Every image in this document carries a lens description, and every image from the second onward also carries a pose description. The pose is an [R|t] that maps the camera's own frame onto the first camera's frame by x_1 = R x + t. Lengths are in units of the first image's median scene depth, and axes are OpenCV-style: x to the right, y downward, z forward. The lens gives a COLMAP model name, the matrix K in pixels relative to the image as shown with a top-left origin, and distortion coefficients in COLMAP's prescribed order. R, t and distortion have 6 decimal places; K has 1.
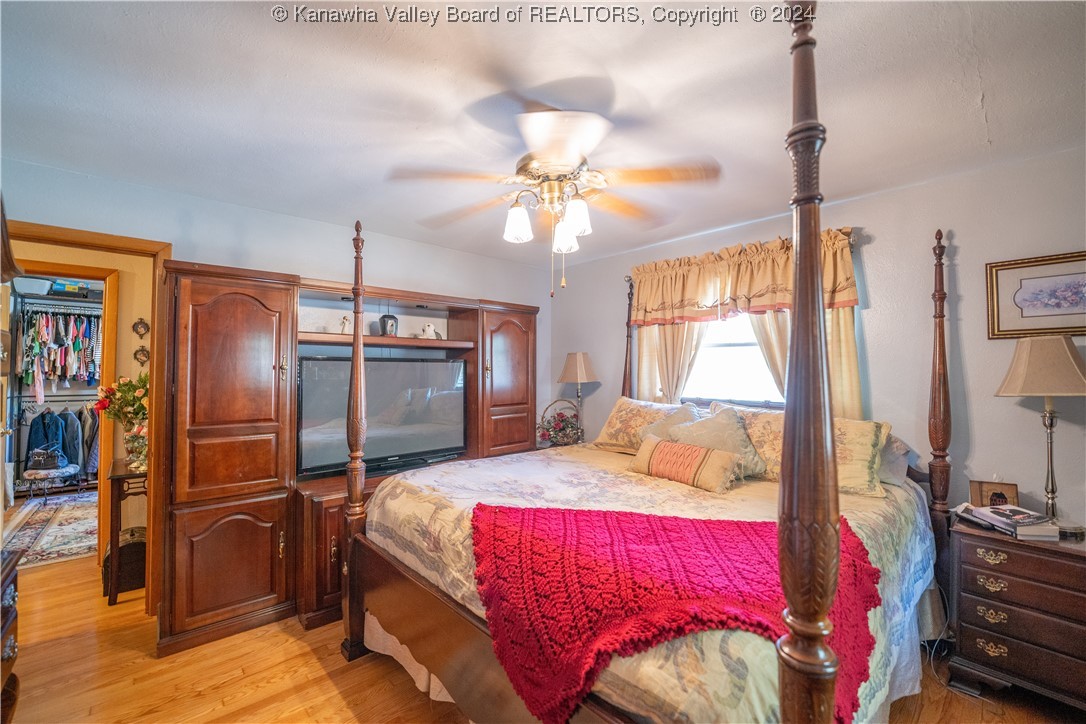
lens RADIAL K [[448.6, 0, 544.5], [0, 448.6, 361.7], [0, 0, 1]] dist [-0.015701, 0.001009]
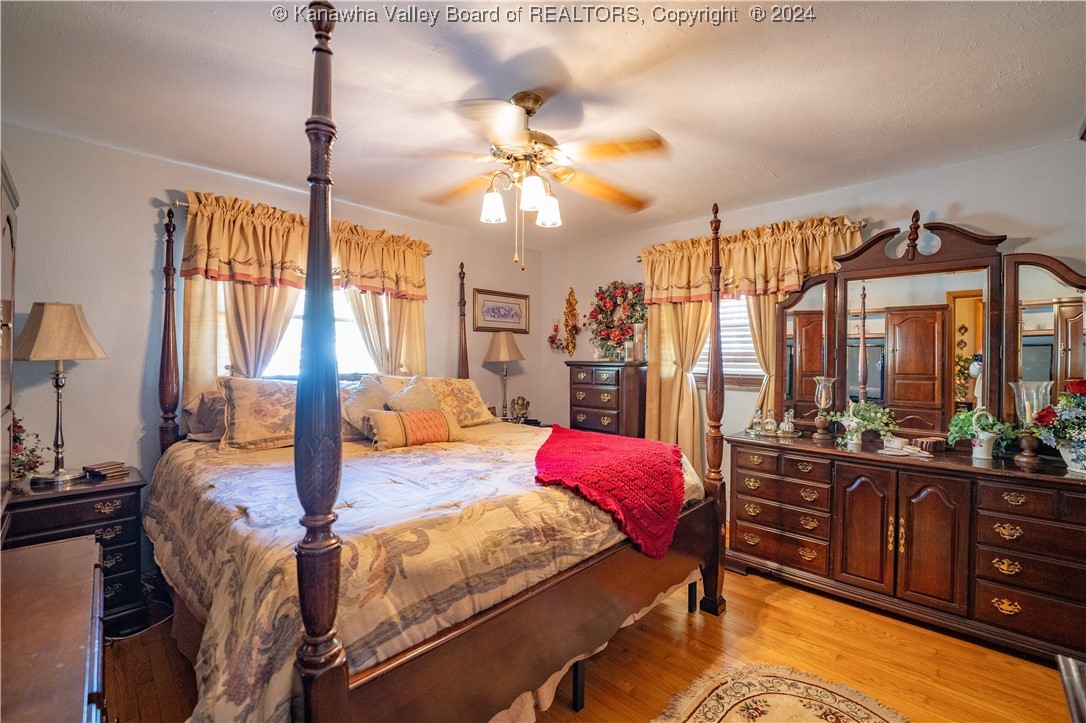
lens RADIAL K [[448.6, 0, 544.1], [0, 448.6, 357.7], [0, 0, 1]] dist [-0.015701, 0.001009]
pose [[-0.055577, -0.005194, 0.998441, -1.377628], [-0.028200, 0.999596, 0.003630, 0.076390], [-0.998056, -0.027954, -0.055701, 1.315719]]
